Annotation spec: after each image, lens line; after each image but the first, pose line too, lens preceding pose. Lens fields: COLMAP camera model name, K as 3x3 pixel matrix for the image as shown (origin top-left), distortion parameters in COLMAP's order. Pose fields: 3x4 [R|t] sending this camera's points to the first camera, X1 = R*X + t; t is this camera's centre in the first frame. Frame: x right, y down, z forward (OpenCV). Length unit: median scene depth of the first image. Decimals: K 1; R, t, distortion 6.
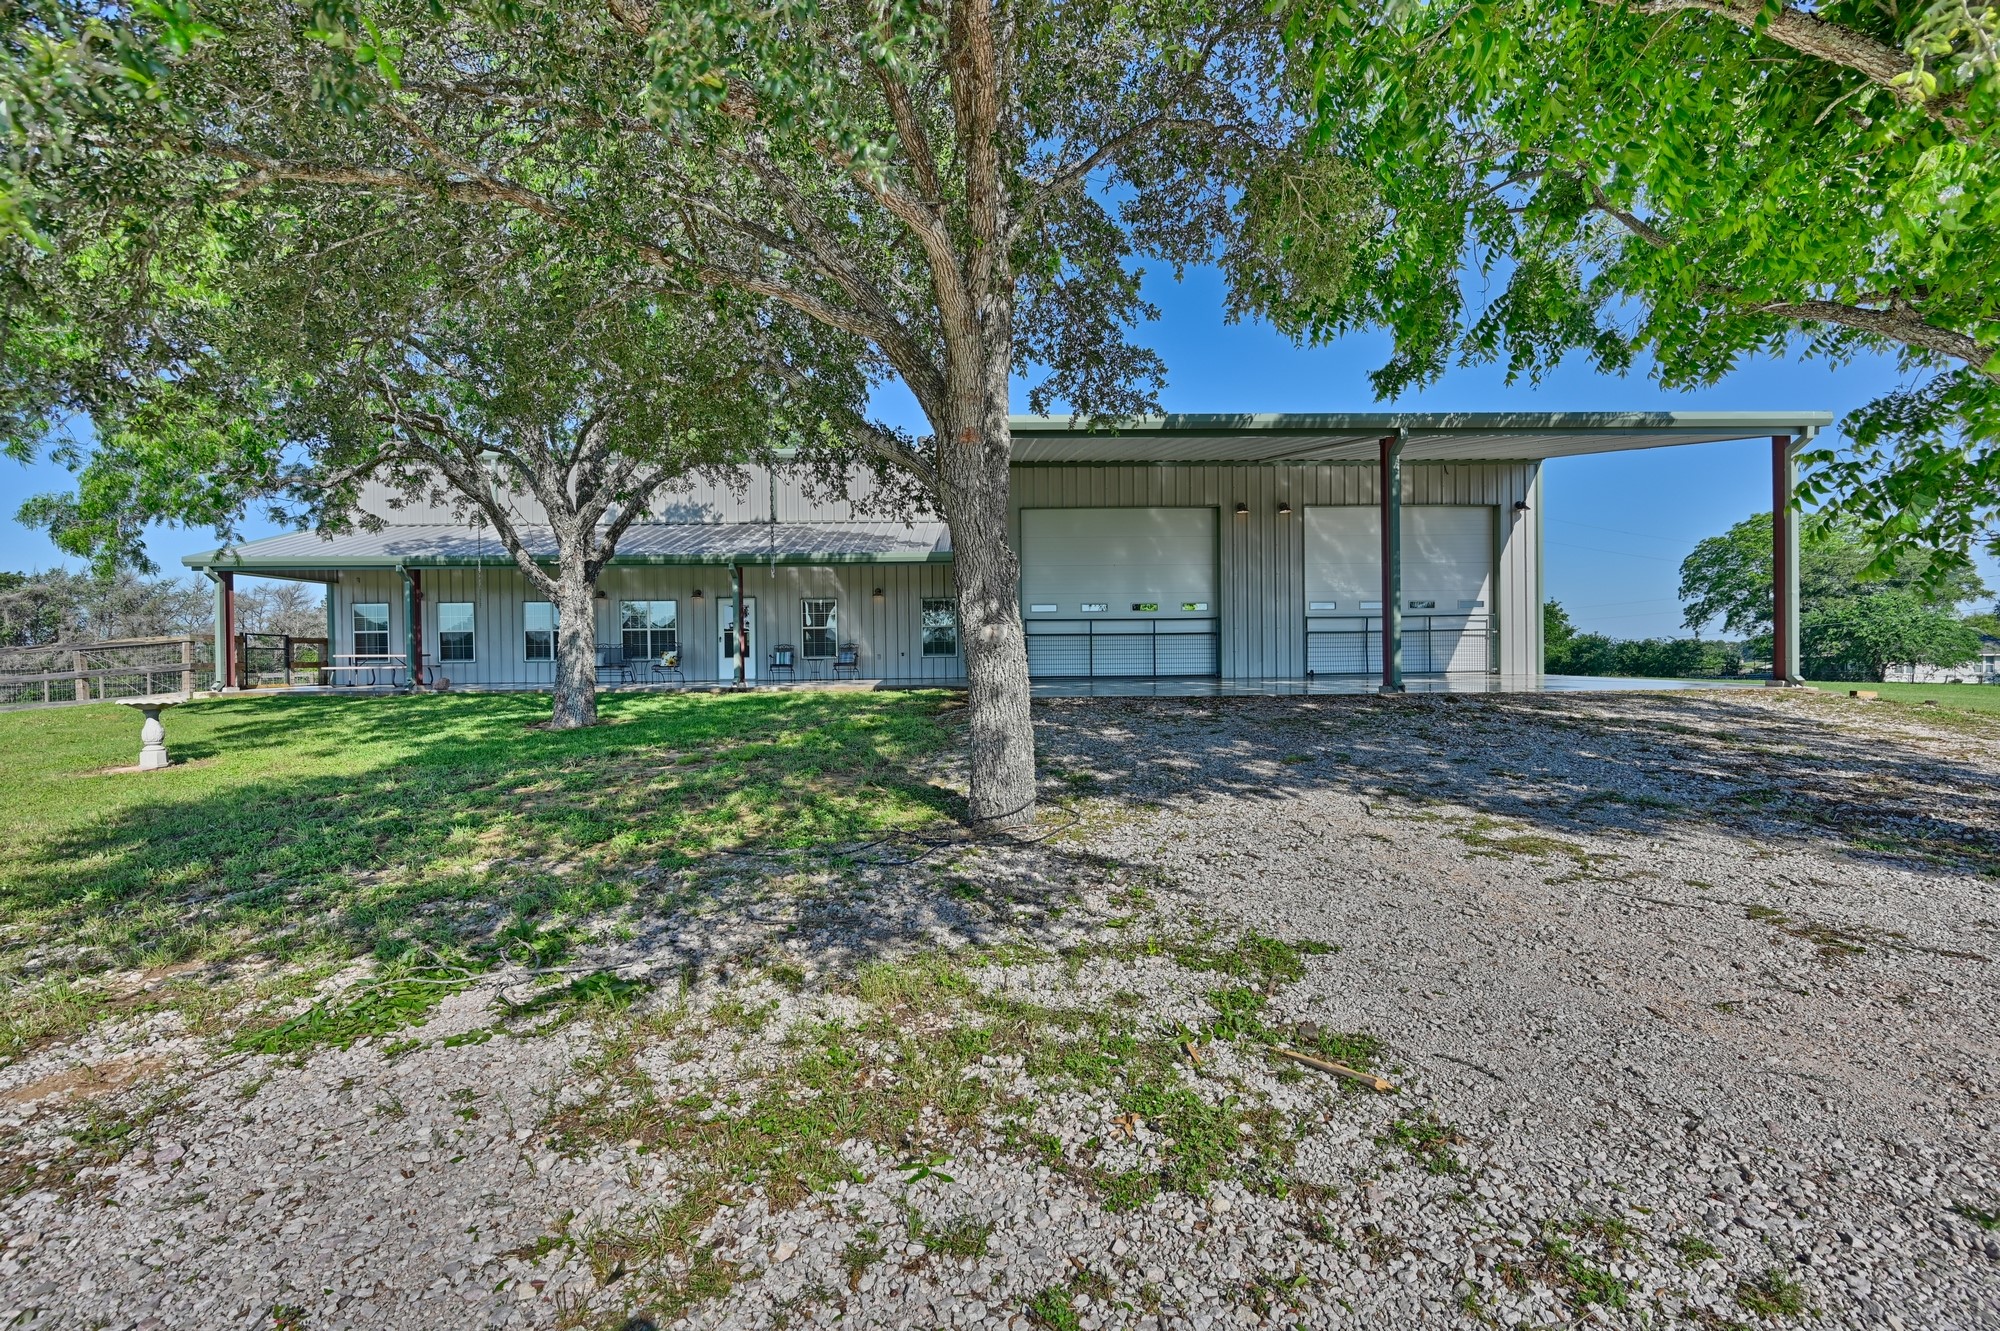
lens RADIAL K [[859.5, 0, 1000.3], [0, 859.5, 660.1], [0, 0, 1]] dist [0.001070, 0.000035]
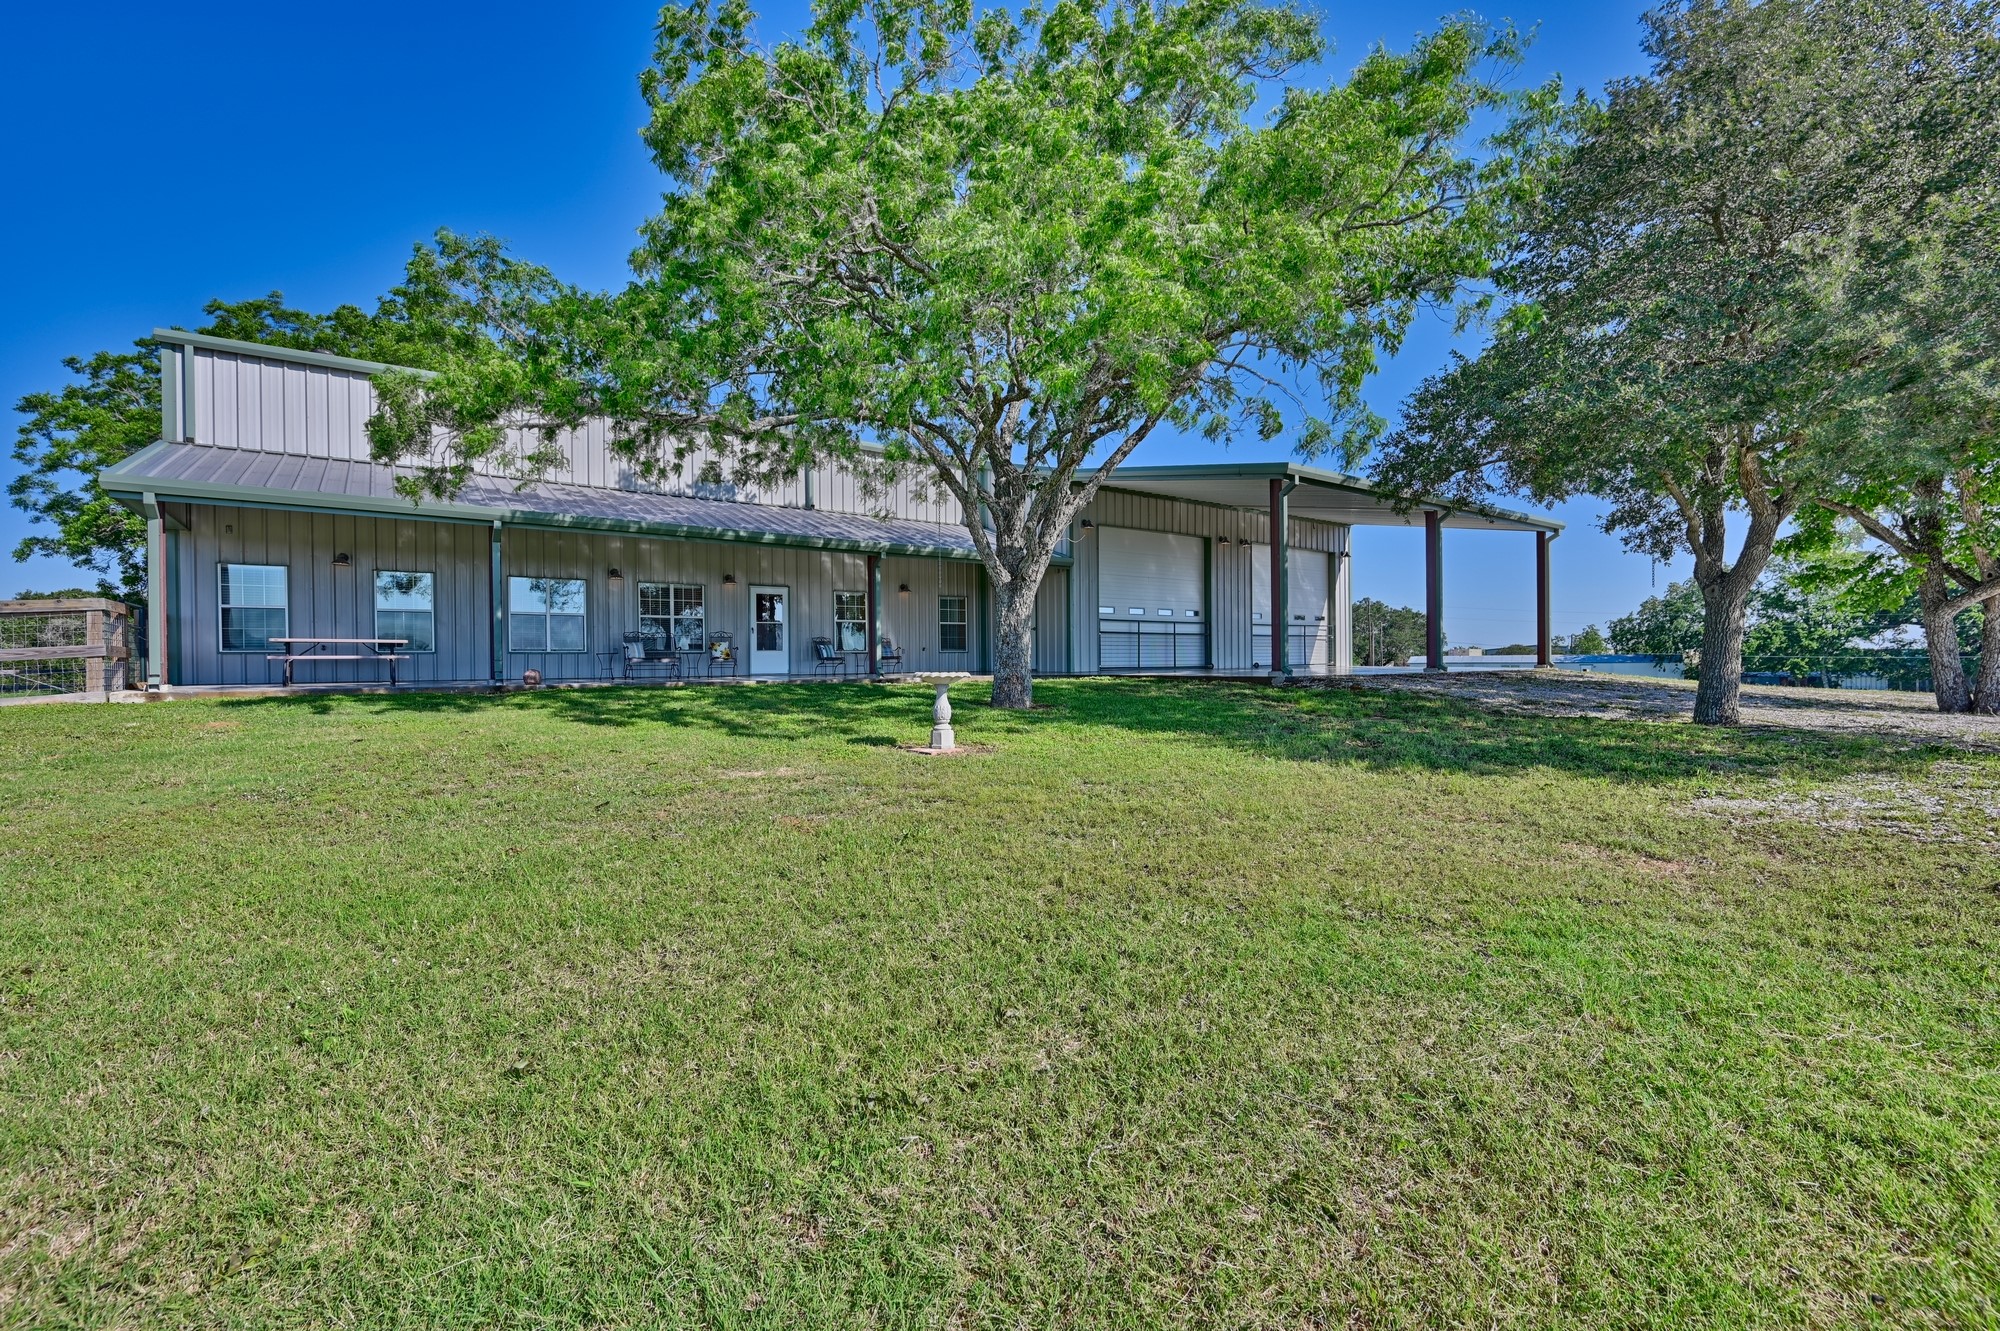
lens RADIAL K [[859.5, 0, 1001.0], [0, 859.5, 670.2], [0, 0, 1]] dist [0.001070, 0.000035]
pose [[0.821042, -0.003974, 0.570853, -0.755510], [-0.007774, 0.999805, 0.018141, 0.003199], [-0.570814, -0.019332, 0.820852, 0.093241]]
